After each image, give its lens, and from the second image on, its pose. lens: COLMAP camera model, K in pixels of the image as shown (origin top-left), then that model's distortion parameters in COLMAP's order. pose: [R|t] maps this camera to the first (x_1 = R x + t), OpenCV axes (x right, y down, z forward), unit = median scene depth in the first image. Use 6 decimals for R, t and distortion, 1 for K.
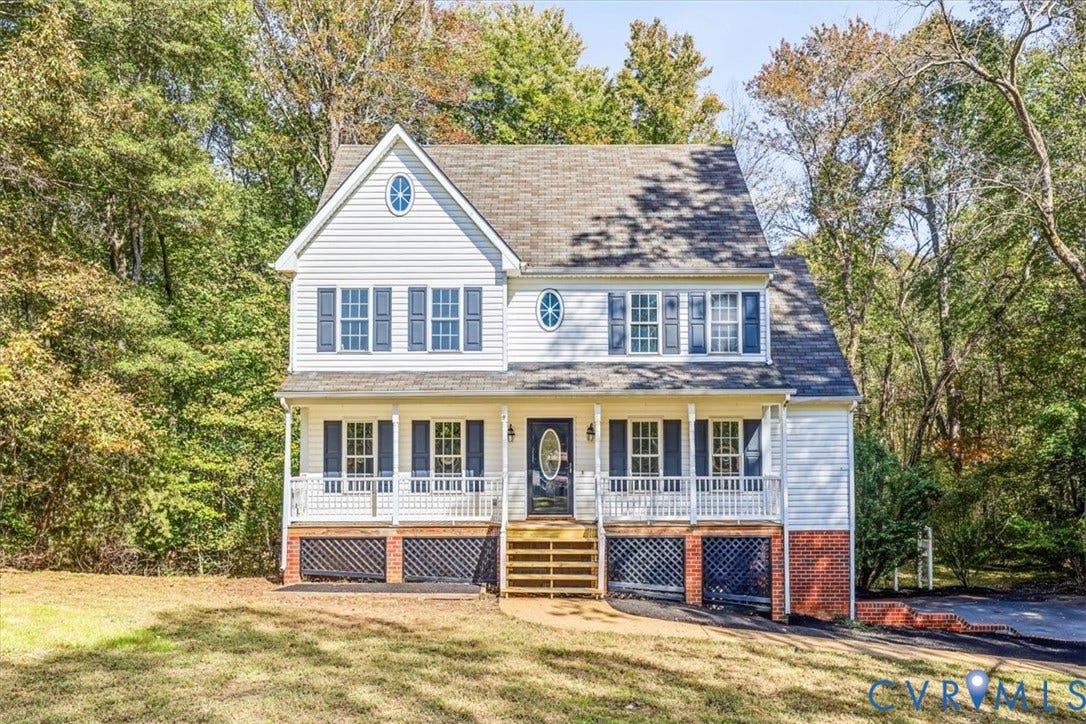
lens RADIAL K [[863.5, 0, 522.0], [0, 863.5, 393.3], [0, 0, 1]] dist [-0.004453, 0.003079]
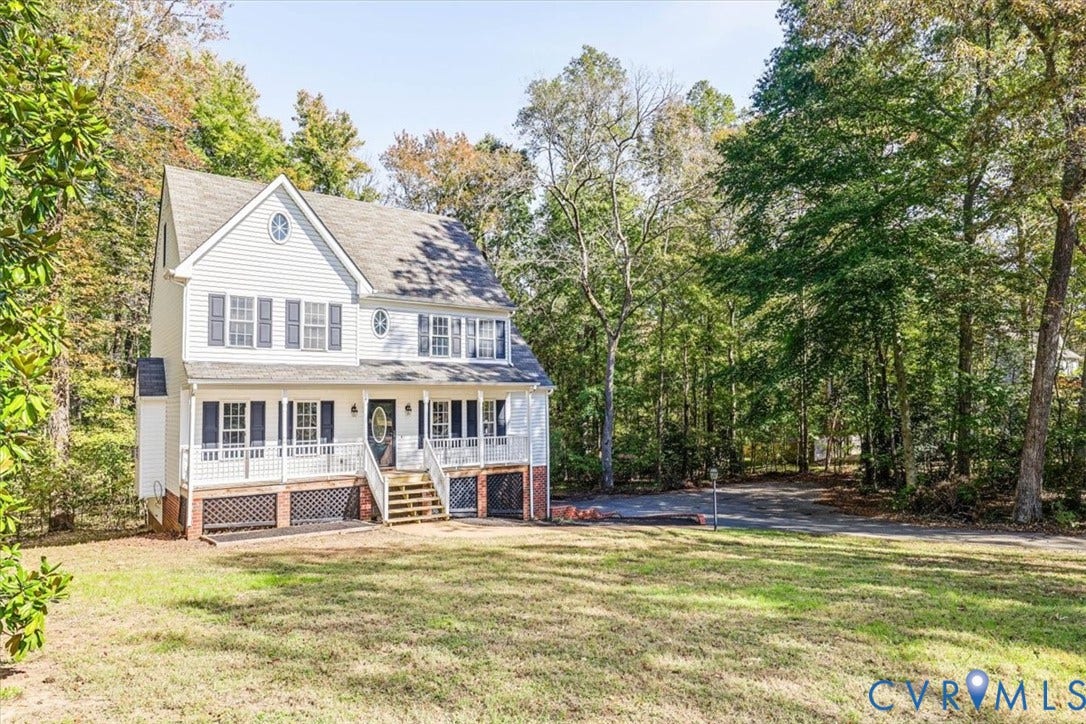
lens RADIAL K [[673.9, 0, 543.0], [0, 673.9, 362.0], [0, 0, 1]] dist [-0.001187, 0.000107]
pose [[0.803794, 0.030000, 0.594151, -0.413873], [-0.015980, 0.999456, -0.028846, -0.005136], [-0.594693, 0.013691, 0.803836, -0.046101]]
